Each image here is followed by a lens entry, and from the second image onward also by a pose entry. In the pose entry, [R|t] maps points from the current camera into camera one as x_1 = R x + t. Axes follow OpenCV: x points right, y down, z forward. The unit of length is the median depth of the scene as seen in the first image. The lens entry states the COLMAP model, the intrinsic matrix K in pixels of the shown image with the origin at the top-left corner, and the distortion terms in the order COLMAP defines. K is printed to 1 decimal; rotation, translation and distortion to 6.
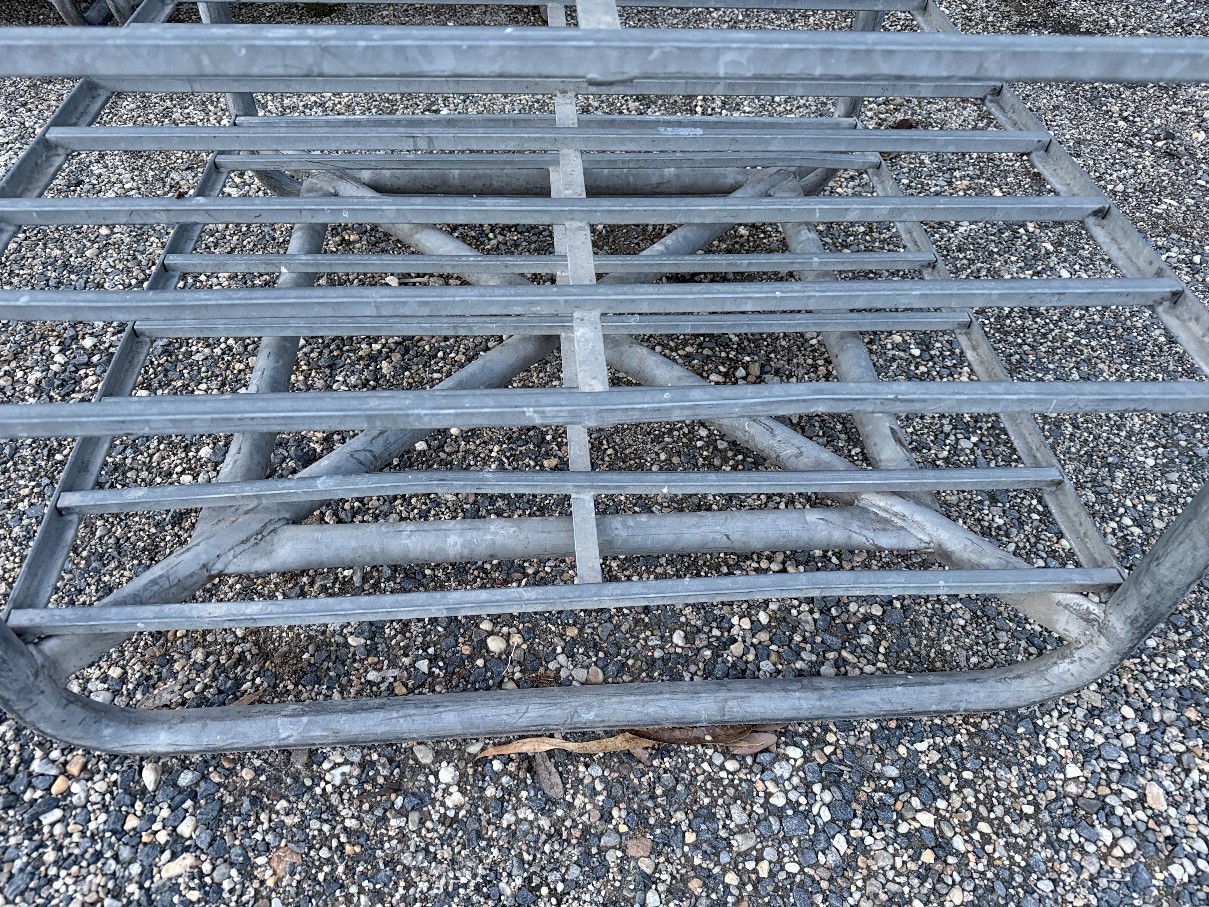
lens RADIAL K [[849.1, 0, 603.0], [0, 849.1, 459.1], [0, 0, 1]] dist [0.024825, -0.031571]
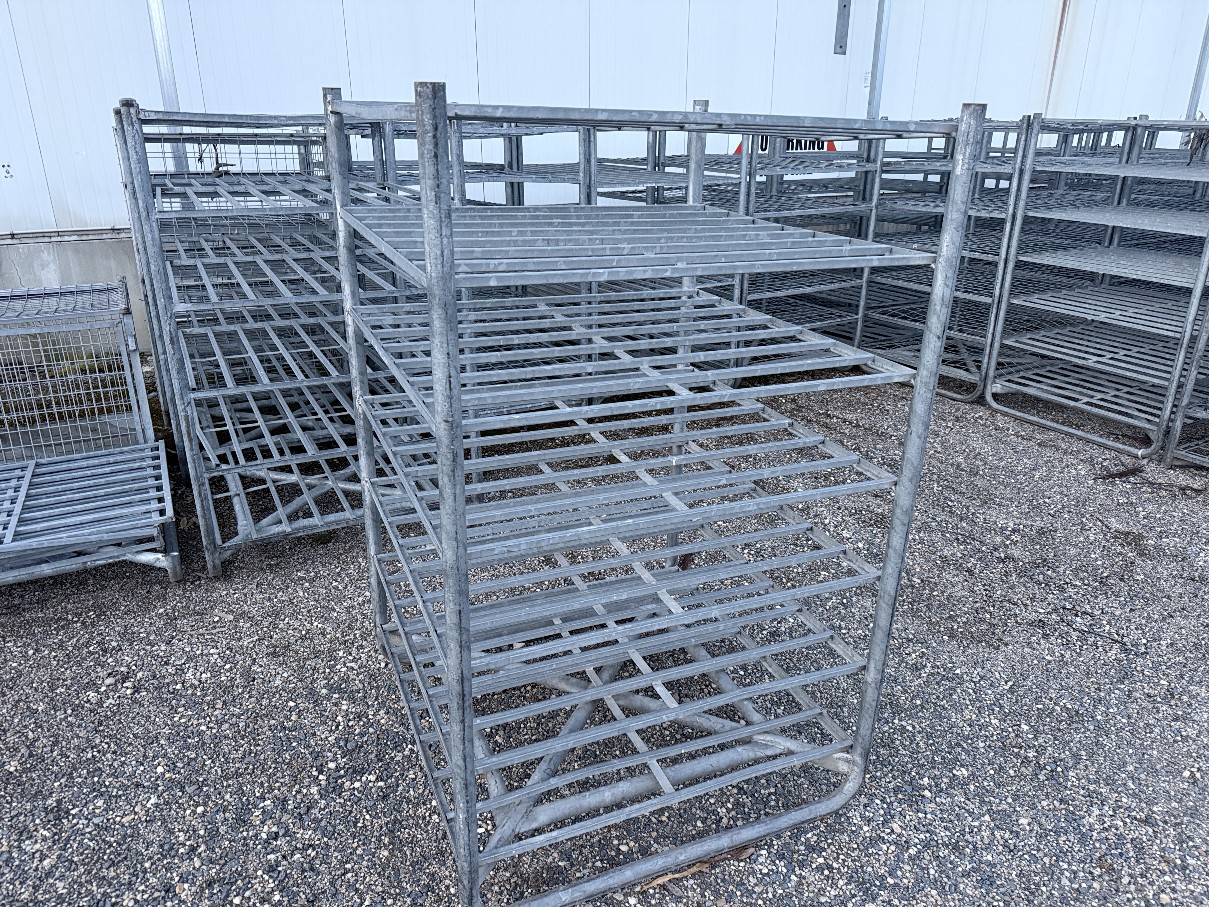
lens RADIAL K [[849.1, 0, 598.5], [0, 849.1, 457.5], [0, 0, 1]] dist [0.024825, -0.031571]
pose [[0.944109, -0.133351, 0.301457, -0.783279], [0.245161, 0.895388, -0.371720, 0.131035], [-0.220352, 0.424850, 0.878036, -1.458507]]
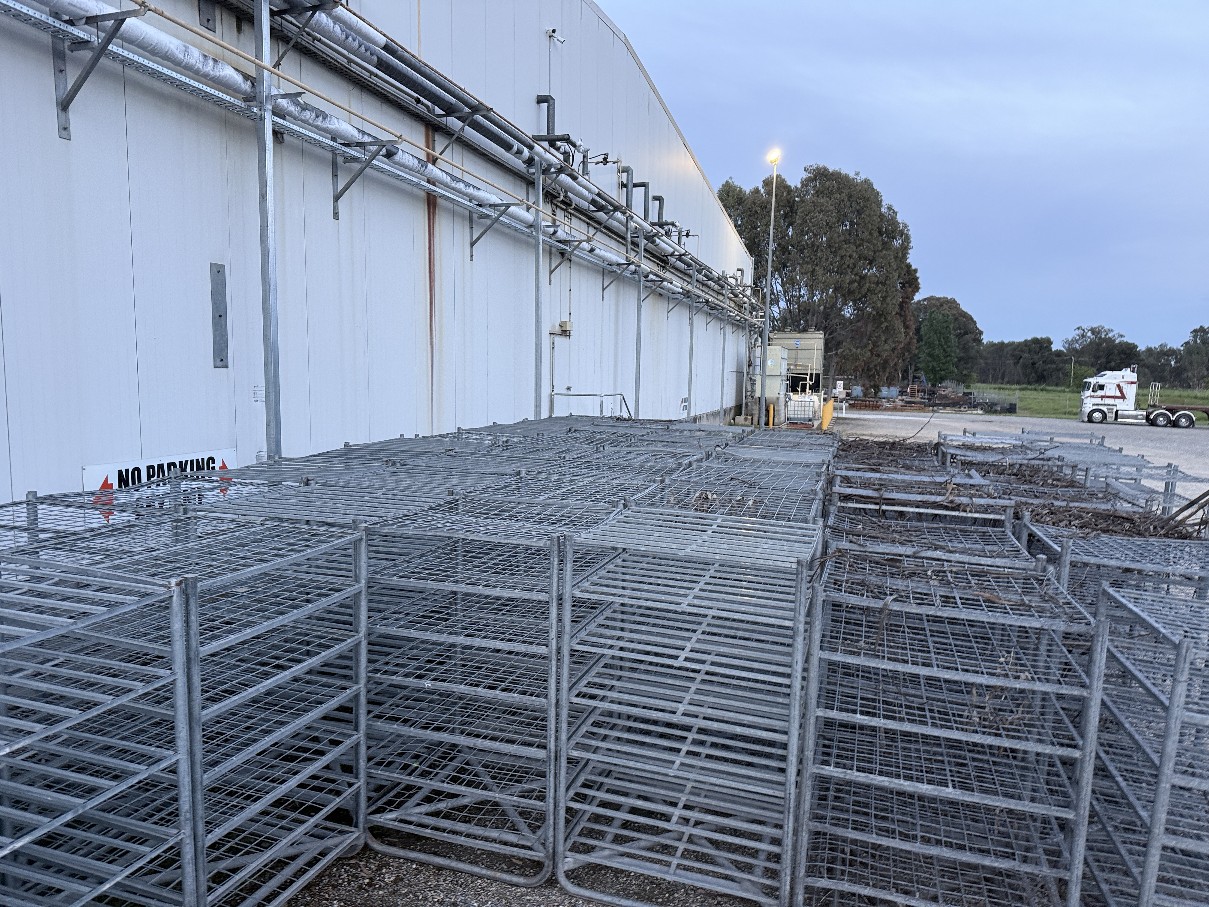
lens RADIAL K [[849.1, 0, 590.8], [0, 849.1, 466.8], [0, 0, 1]] dist [0.024825, -0.031571]
pose [[0.496014, -0.107440, 0.861642, 0.086810], [0.612726, 0.746424, -0.259650, -2.194031], [-0.615253, 0.656740, 0.436068, -0.474247]]
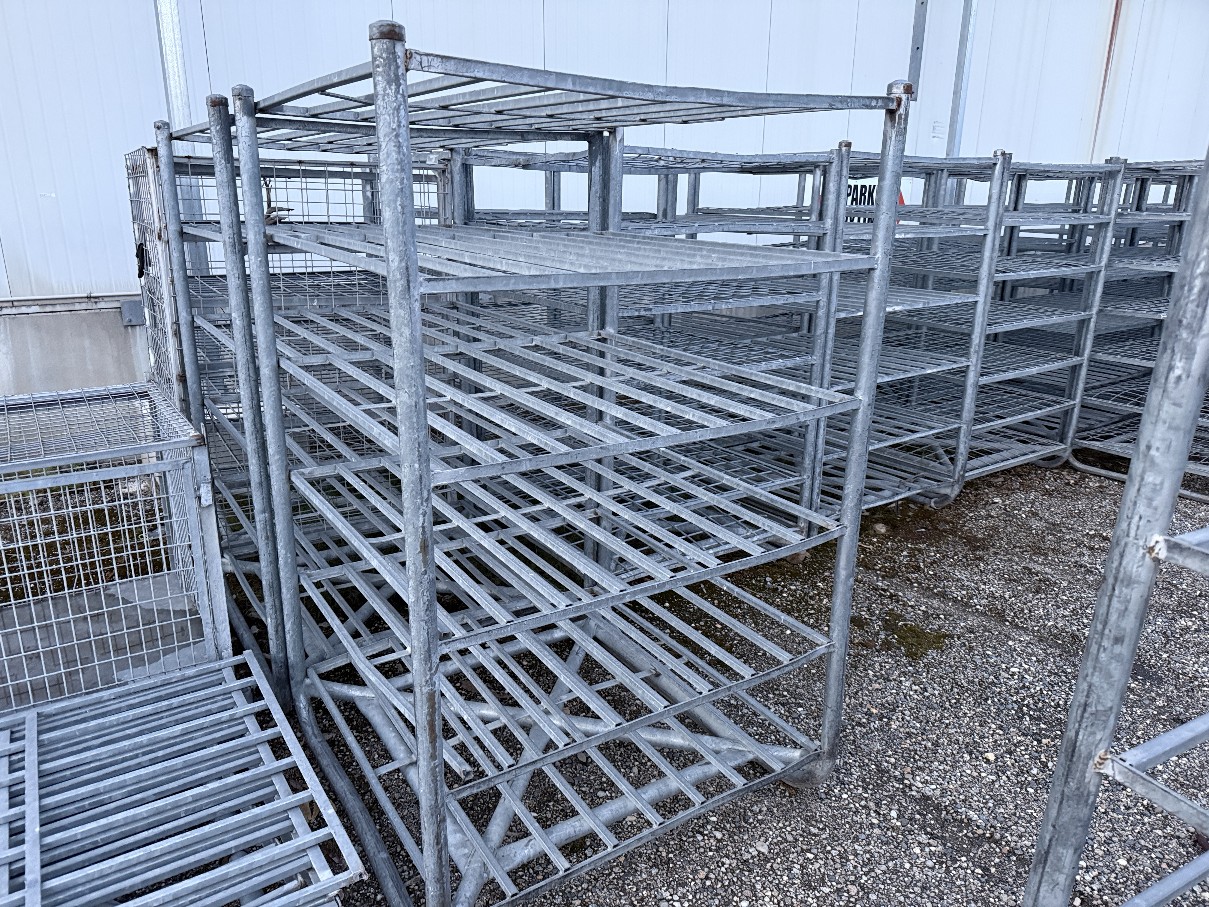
lens RADIAL K [[849.1, 0, 598.3], [0, 849.1, 458.2], [0, 0, 1]] dist [0.024825, -0.031571]
pose [[0.909781, -0.132017, 0.393535, -1.572161], [0.300472, 0.863561, -0.404943, -1.305230], [-0.286382, 0.486656, 0.825319, 0.141626]]
